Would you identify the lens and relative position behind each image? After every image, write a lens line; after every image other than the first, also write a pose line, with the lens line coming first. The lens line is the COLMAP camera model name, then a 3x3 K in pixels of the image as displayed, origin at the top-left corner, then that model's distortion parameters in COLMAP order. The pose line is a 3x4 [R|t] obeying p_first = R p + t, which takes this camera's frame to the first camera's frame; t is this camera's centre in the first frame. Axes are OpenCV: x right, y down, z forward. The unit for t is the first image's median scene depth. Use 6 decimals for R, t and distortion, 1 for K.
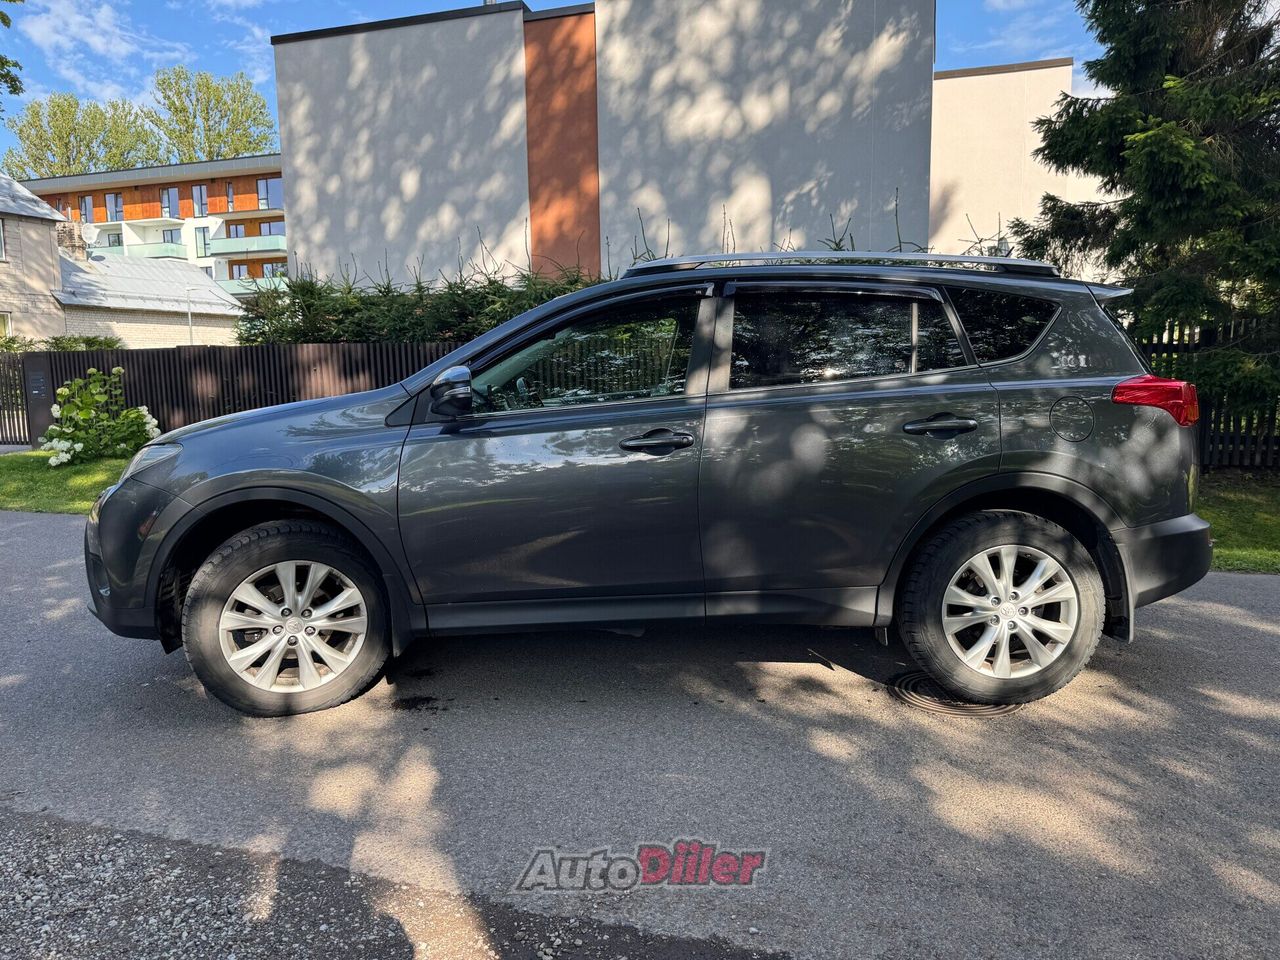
lens RADIAL K [[874.1, 0, 640.0], [0, 874.1, 480.0], [0, 0, 1]] dist [0.018878, -0.001309]
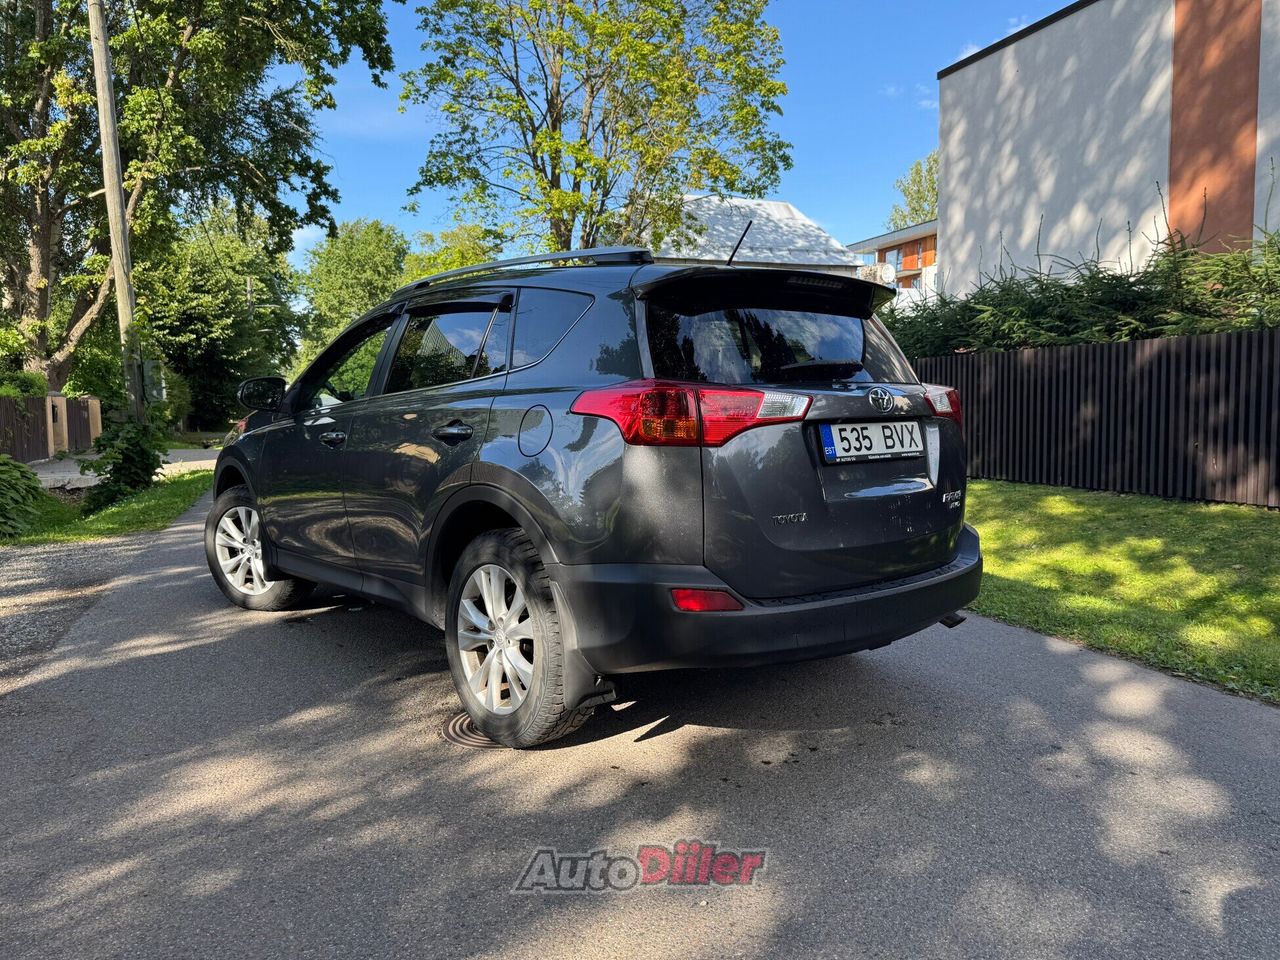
lens RADIAL K [[889.1, 0, 643.3], [0, 889.1, 461.5], [0, 0, 1]] dist [0.025479, -0.031152]
pose [[0.634586, 0.053923, -0.770969, 0.224543], [-0.089618, 0.995968, -0.004106, -0.007502], [0.767639, 0.071699, 0.636860, 0.097222]]
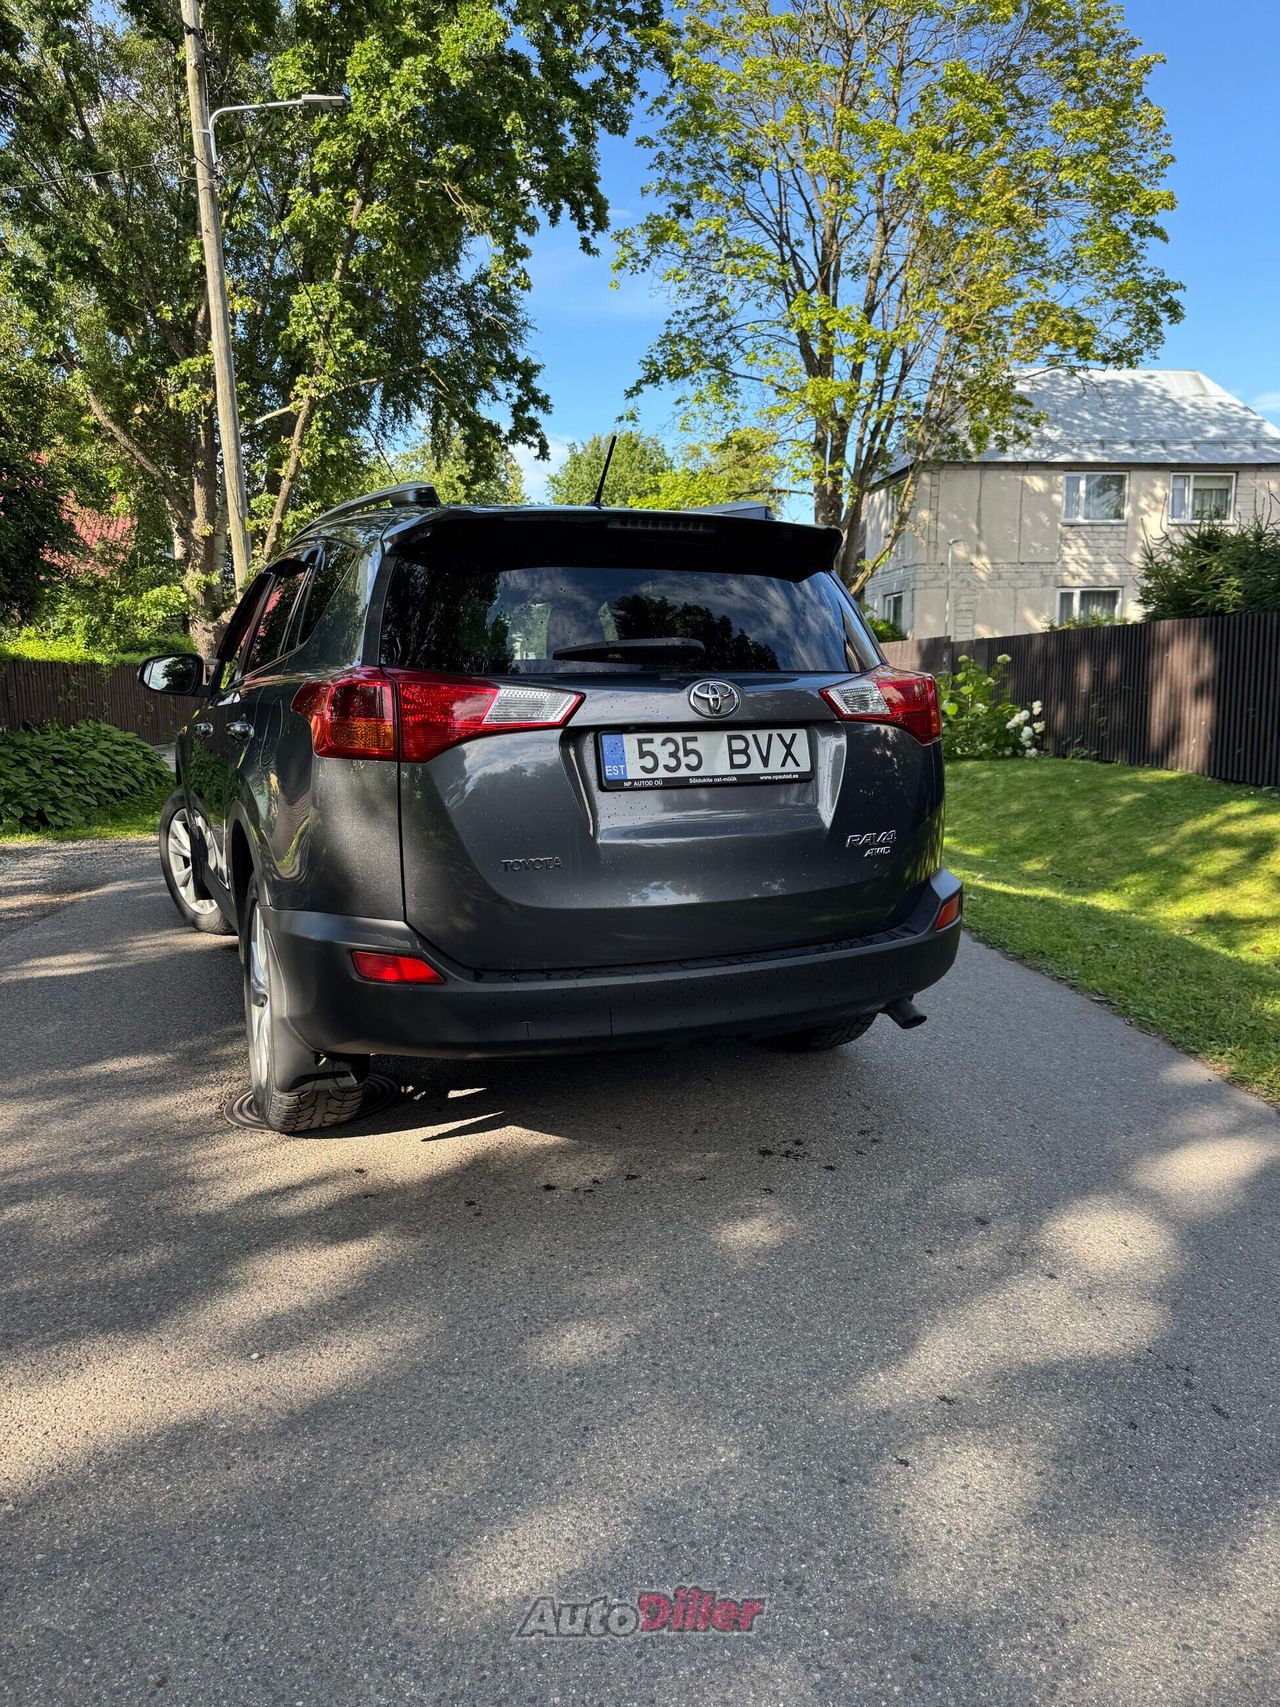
lens RADIAL K [[1183.3, 0, 637.1], [0, 1183.3, 827.6], [0, 0, 1]] dist [0.047452, -0.072001]
pose [[0.388298, 0.125704, -0.912920, 0.260675], [-0.108950, 0.989967, 0.089973, -0.019275], [0.915071, 0.064526, 0.398097, 0.164559]]
